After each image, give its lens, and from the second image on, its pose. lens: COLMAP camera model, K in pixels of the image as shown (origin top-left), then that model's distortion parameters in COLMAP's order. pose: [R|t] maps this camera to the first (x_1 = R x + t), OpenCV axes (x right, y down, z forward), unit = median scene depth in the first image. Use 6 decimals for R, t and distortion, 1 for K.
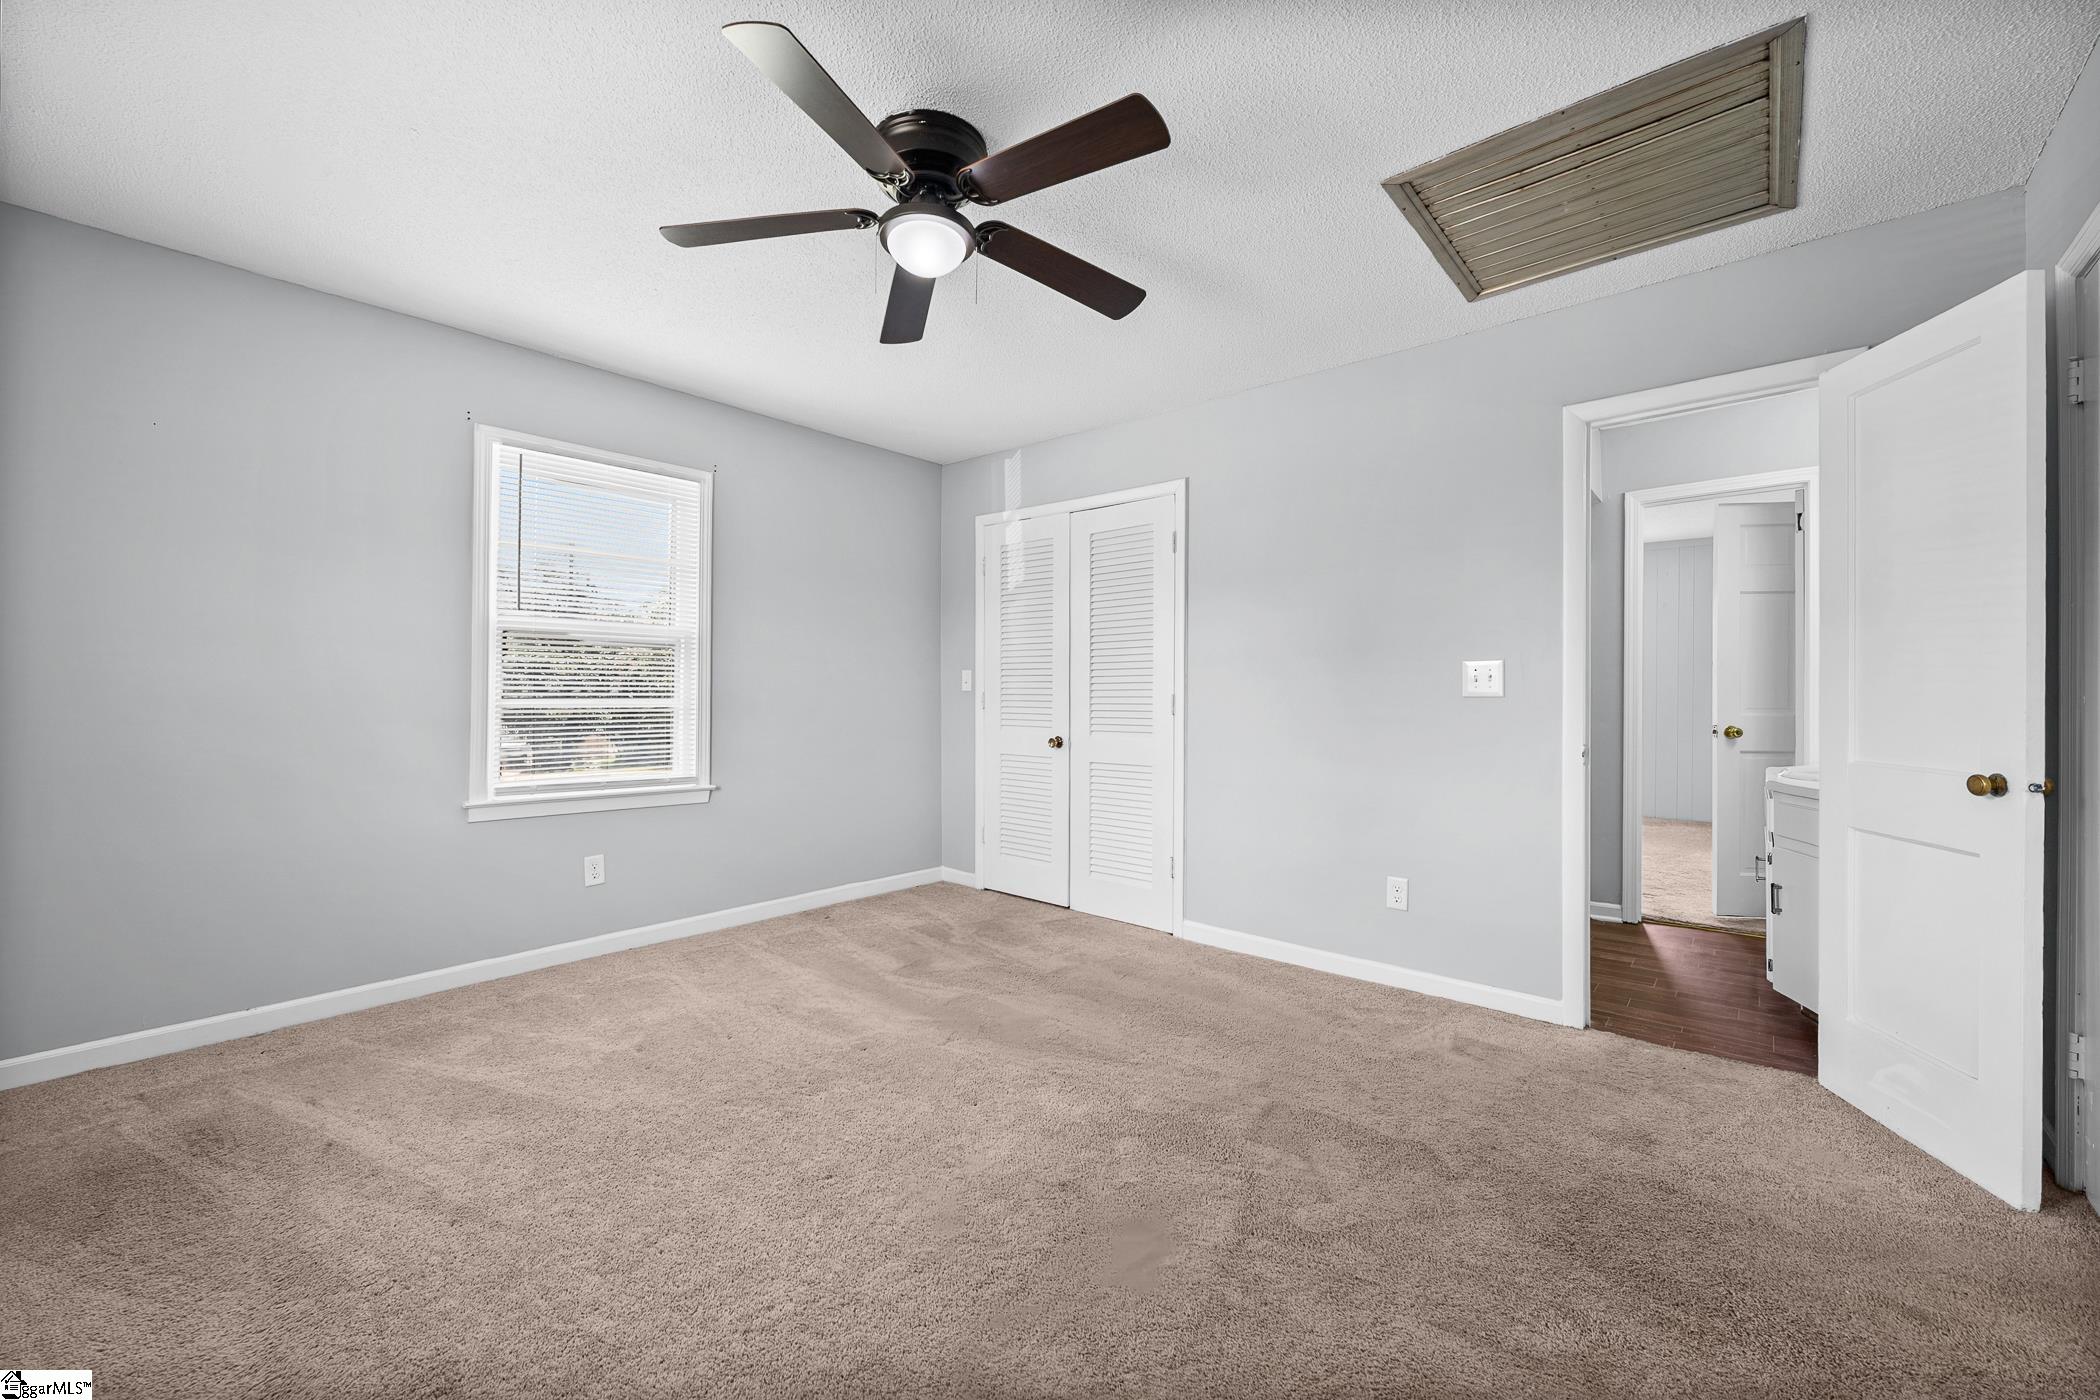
lens RADIAL K [[834.6, 0, 1042.0], [0, 834.6, 685.4], [0, 0, 1]] dist [-0.000198, 0.000039]
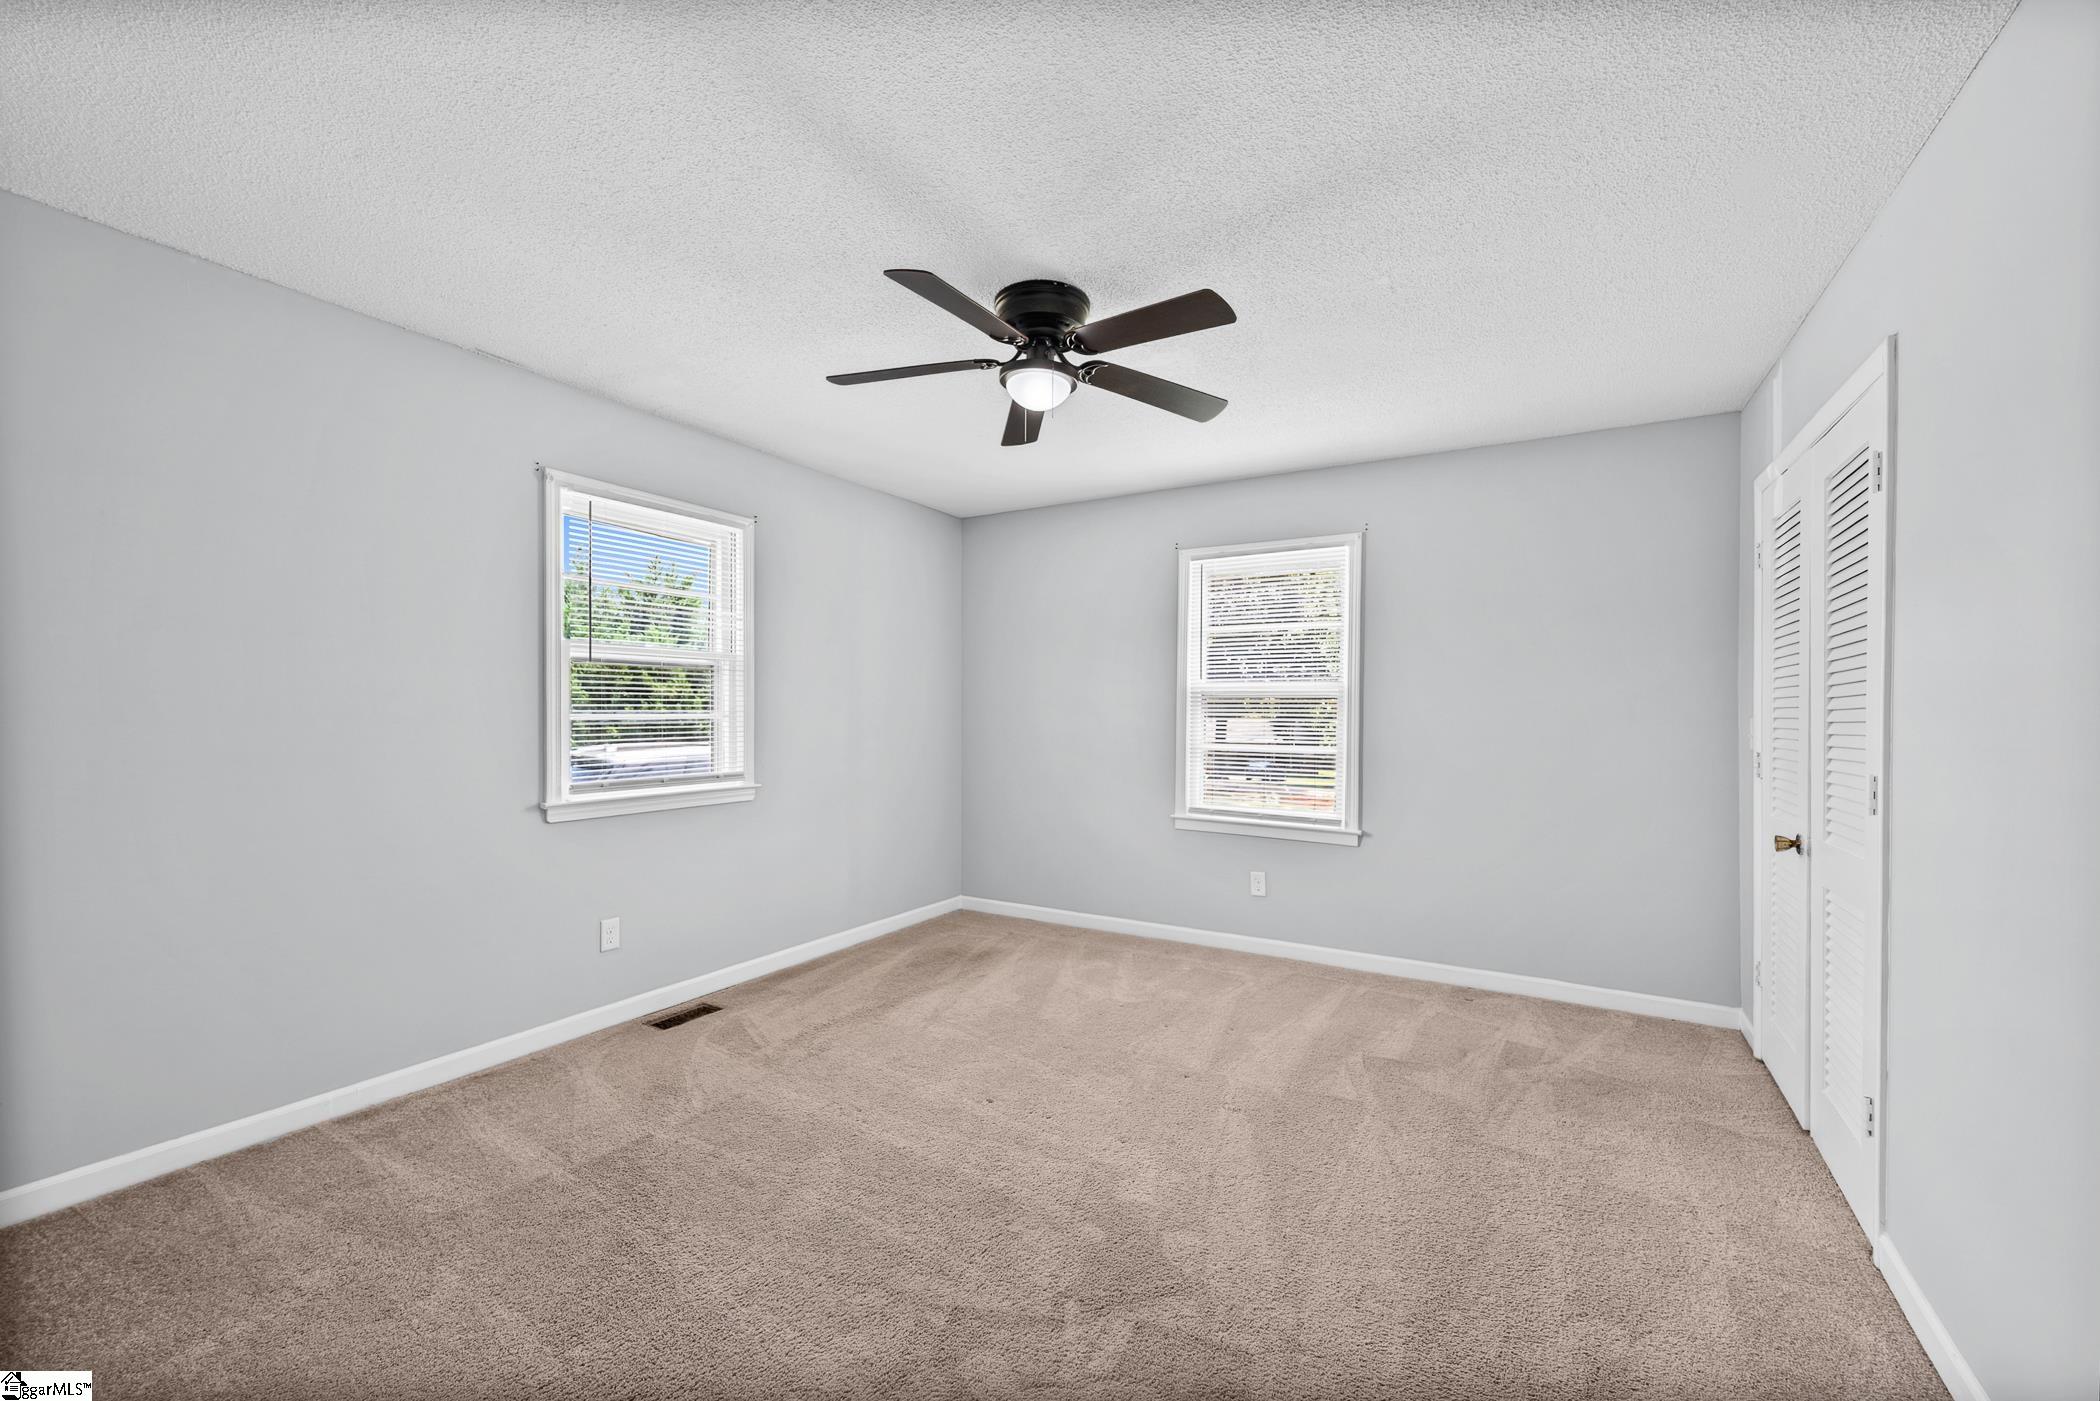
lens RADIAL K [[834.6, 0, 1045.1], [0, 834.6, 716.4], [0, 0, 1]] dist [-0.000198, 0.000039]
pose [[0.180565, -0.000012, -0.983563, 0.671867], [0.000358, 1.000000, 0.000054, -0.029482], [0.983563, -0.000362, 0.180565, 0.500945]]
